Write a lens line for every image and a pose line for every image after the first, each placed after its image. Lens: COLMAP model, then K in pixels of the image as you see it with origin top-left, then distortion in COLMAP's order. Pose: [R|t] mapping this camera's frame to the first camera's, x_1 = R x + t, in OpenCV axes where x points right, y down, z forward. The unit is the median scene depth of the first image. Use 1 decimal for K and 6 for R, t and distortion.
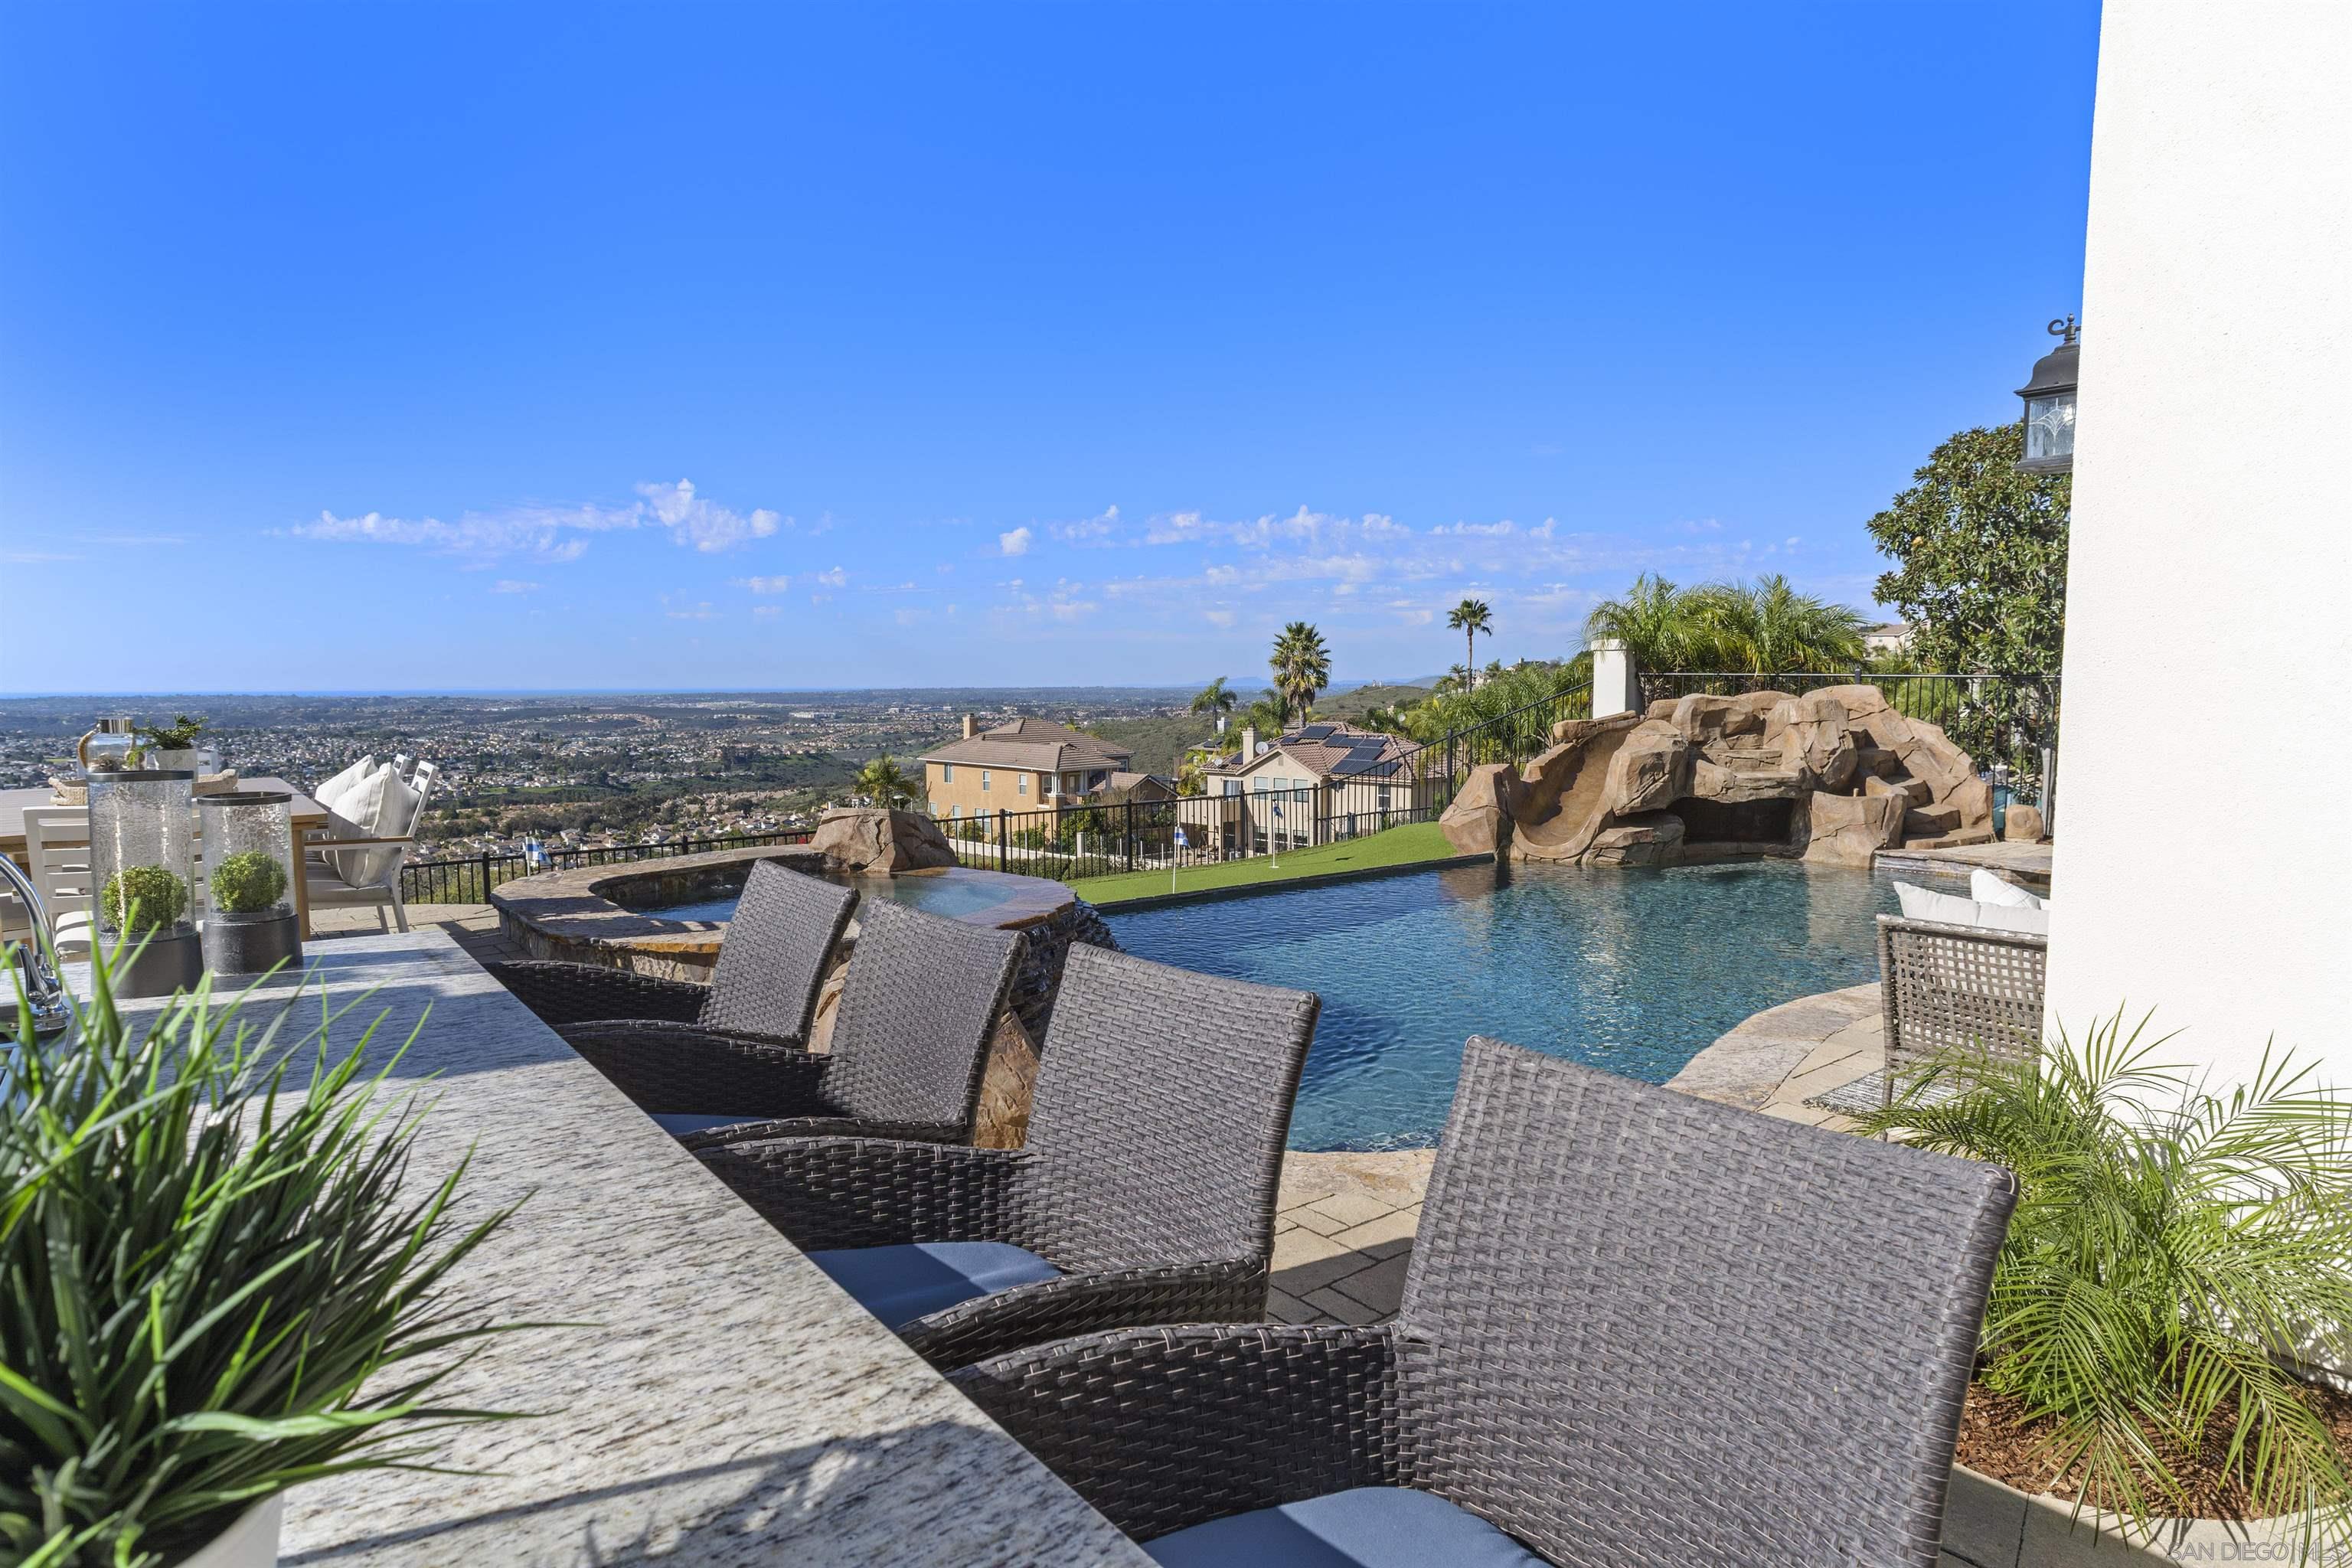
lens RADIAL K [[1336.3, 0, 1171.5], [0, 1336.3, 789.2], [0, 0, 1]] dist [-0.051141, 0.034628]
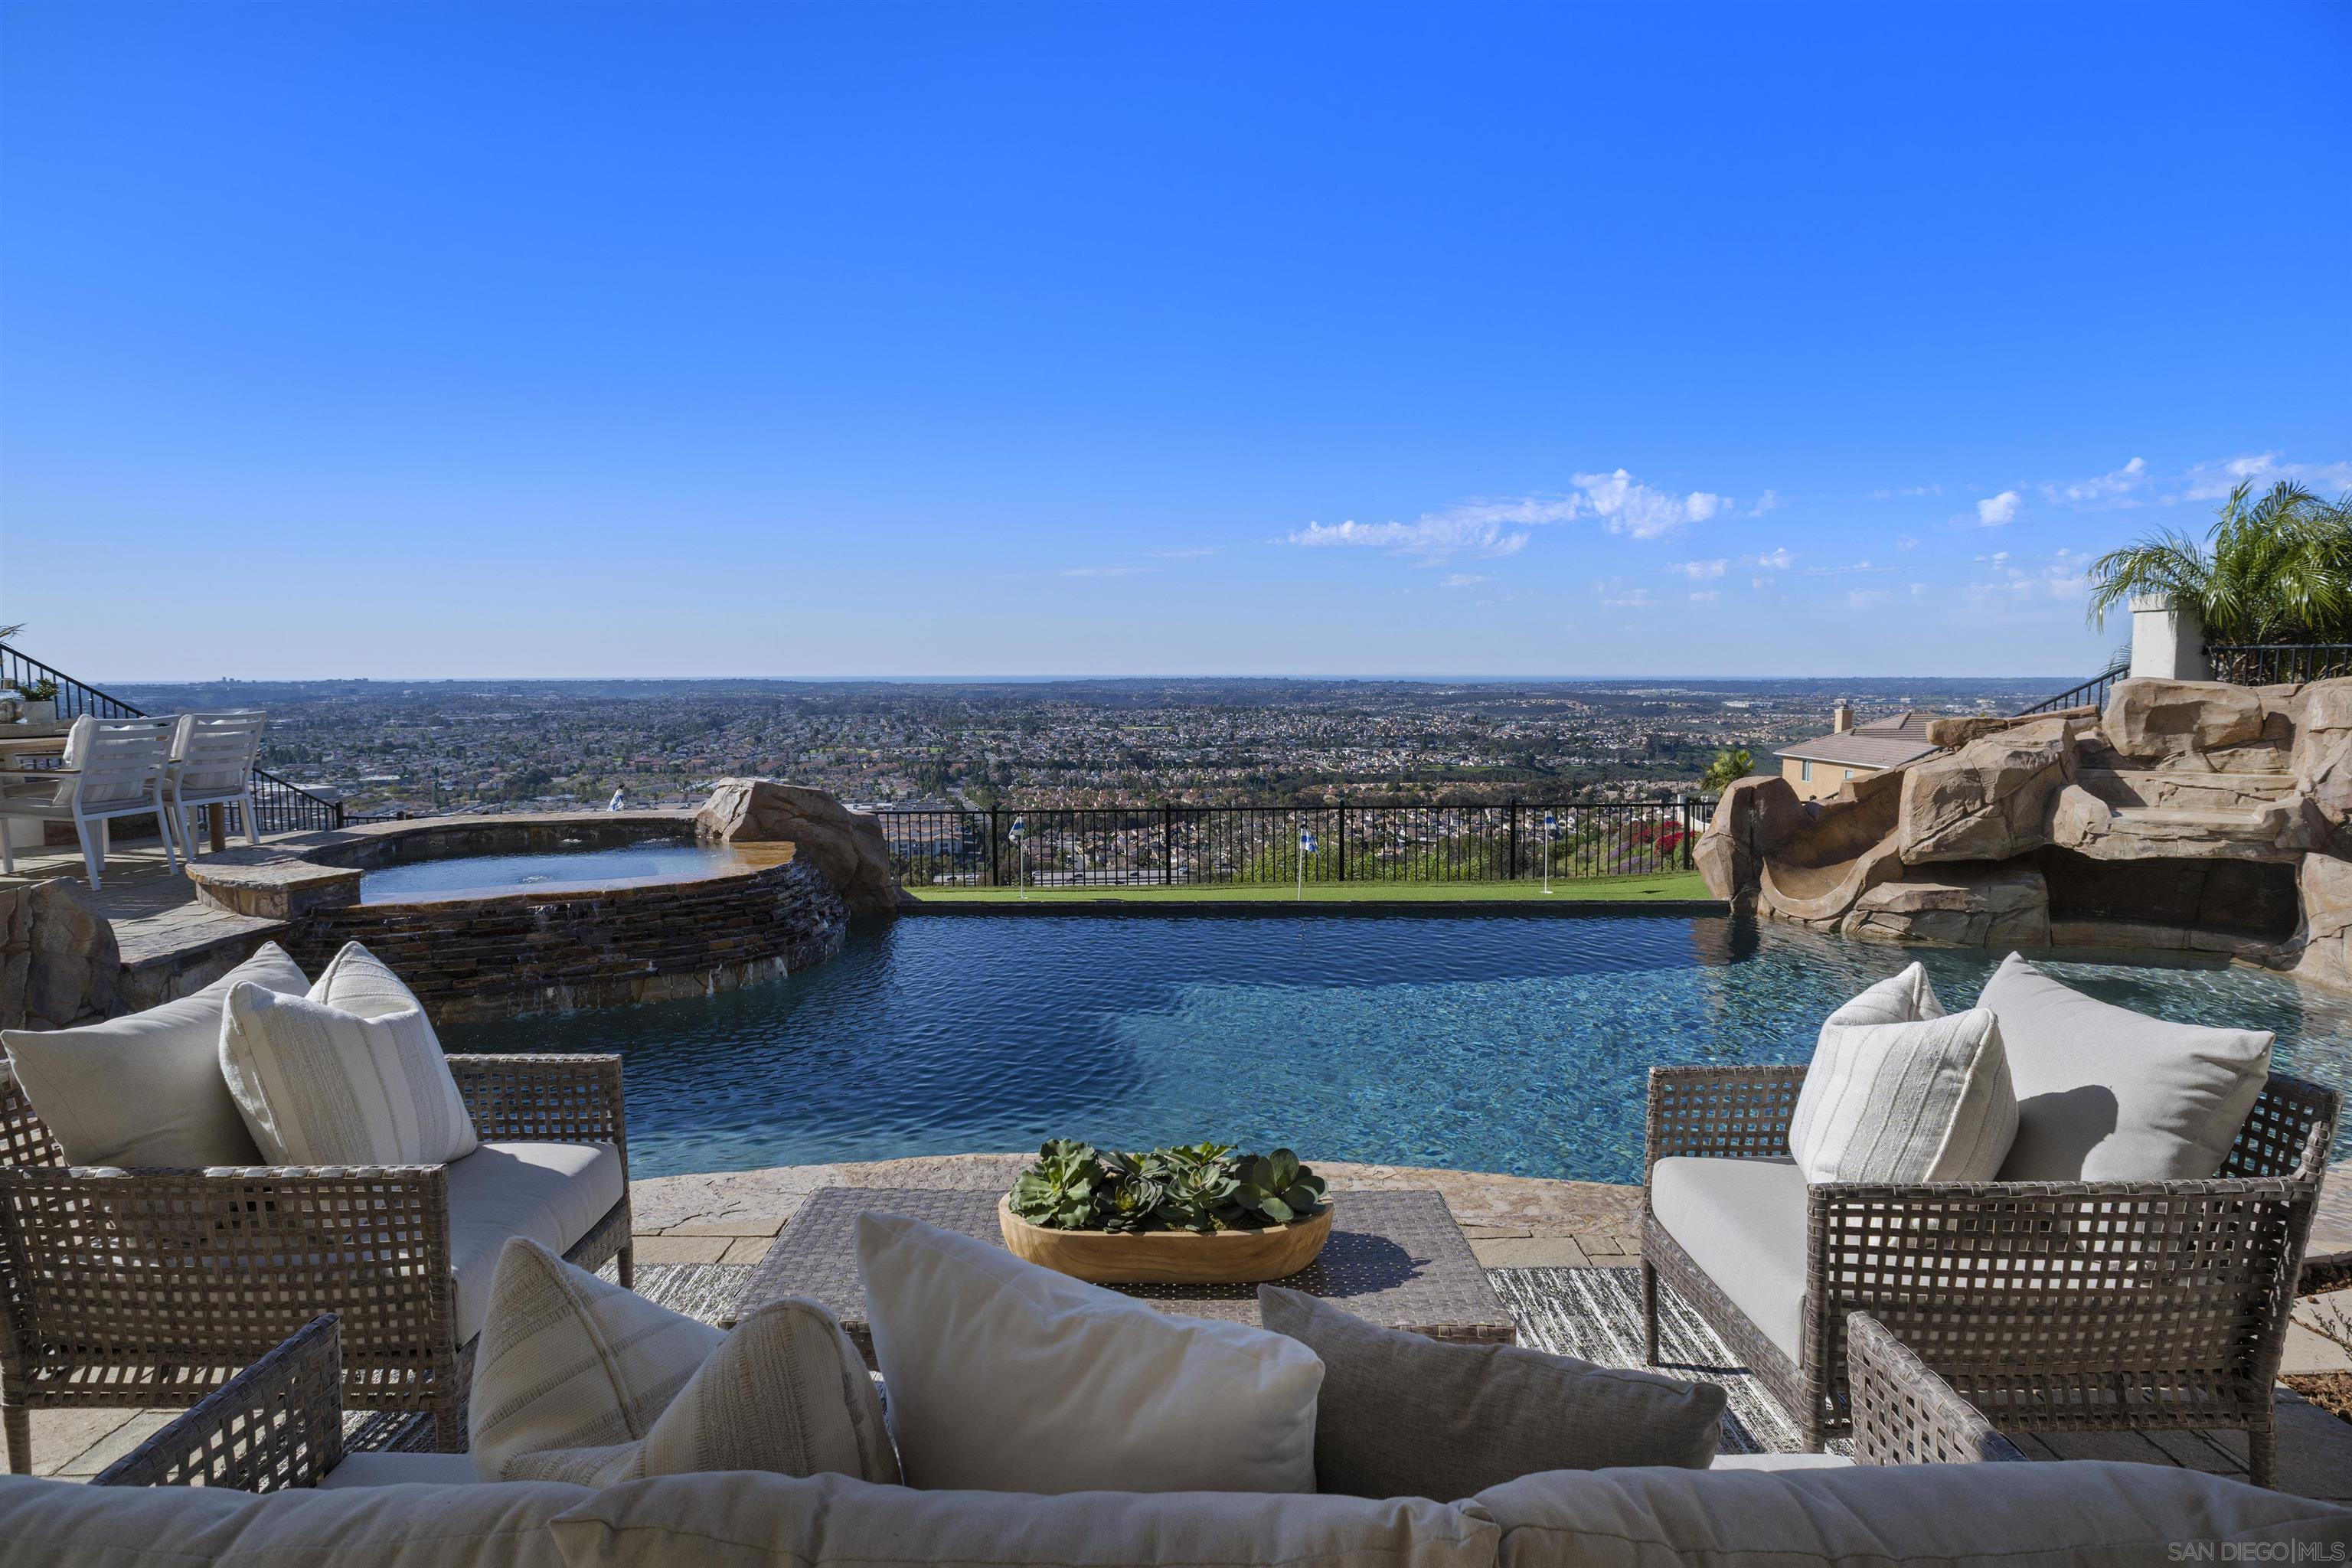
lens RADIAL K [[1336.3, 0, 1171.5], [0, 1336.3, 789.2], [0, 0, 1]] dist [-0.051141, 0.034628]
pose [[0.781627, 0.056911, -0.621144, 0.056711], [-0.051003, 0.998326, 0.027289, -0.001972], [0.621657, 0.010351, 0.783221, 0.034195]]
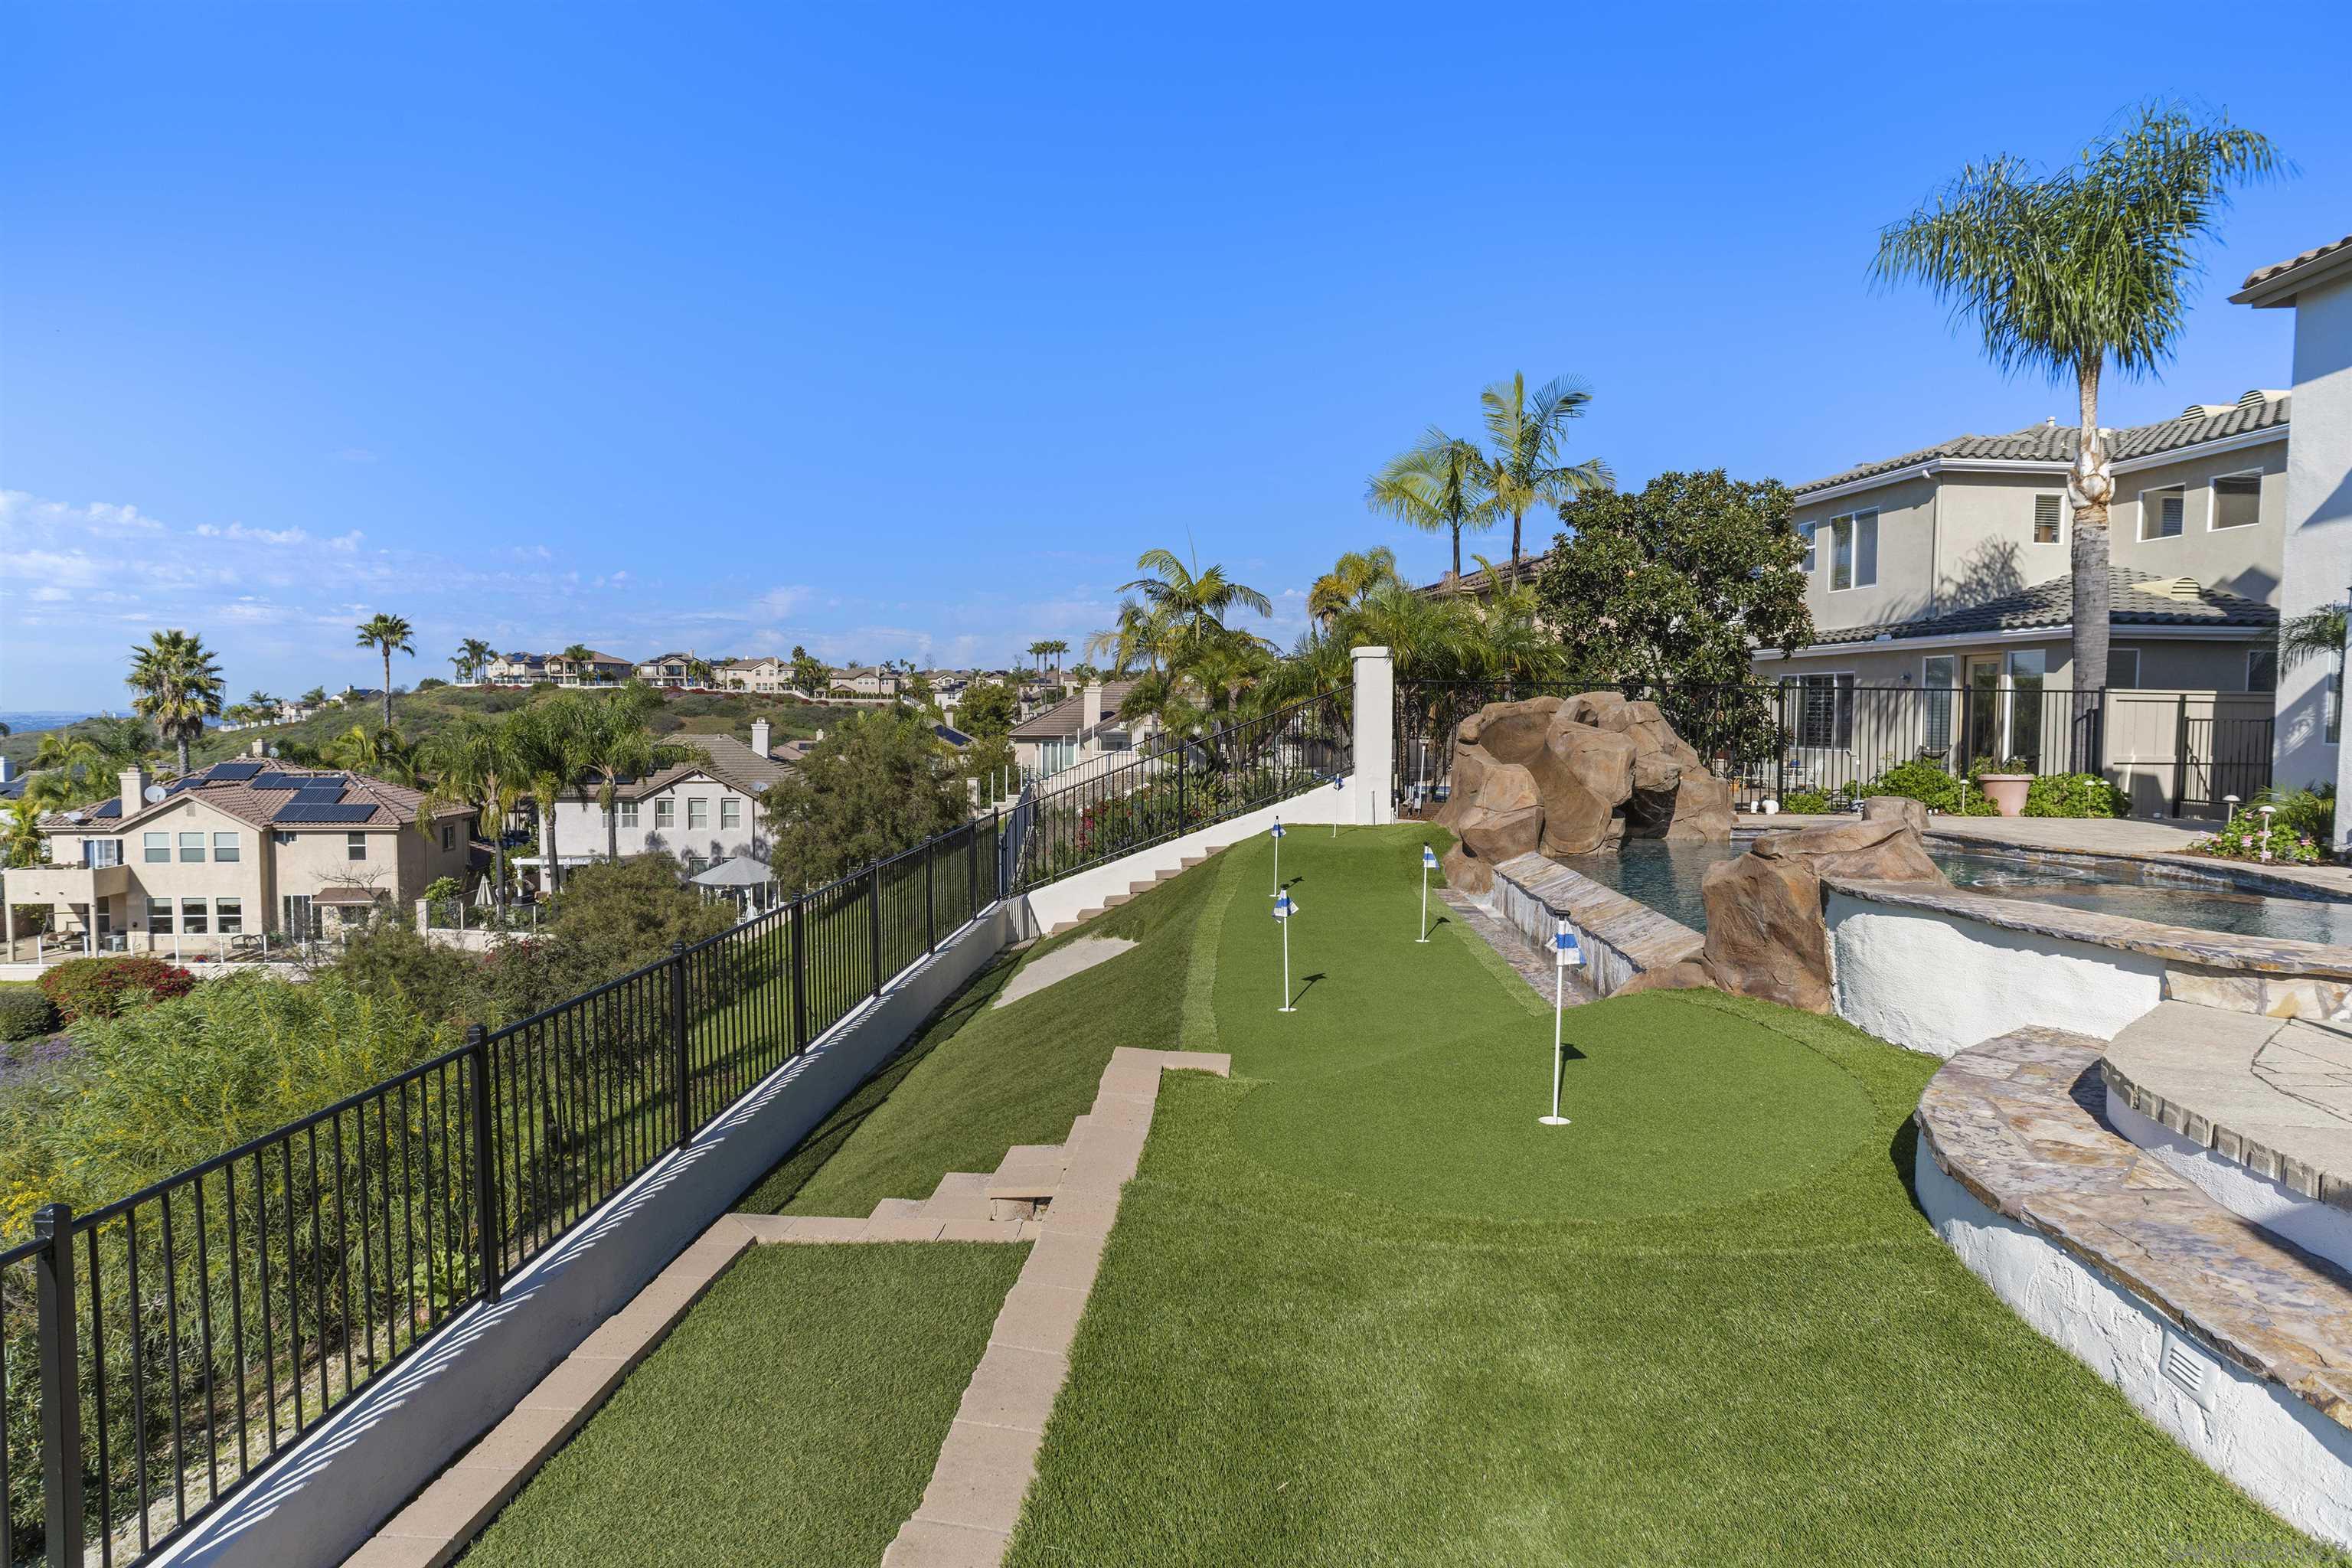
lens RADIAL K [[1335.5, 0, 1168.6], [0, 1335.5, 793.3], [0, 0, 1]] dist [-0.056554, 0.046474]
pose [[0.670241, -0.039865, 0.741072, -0.086066], [0.055577, 0.998448, 0.003445, -0.001921], [-0.740060, 0.038878, 0.671416, 0.068634]]
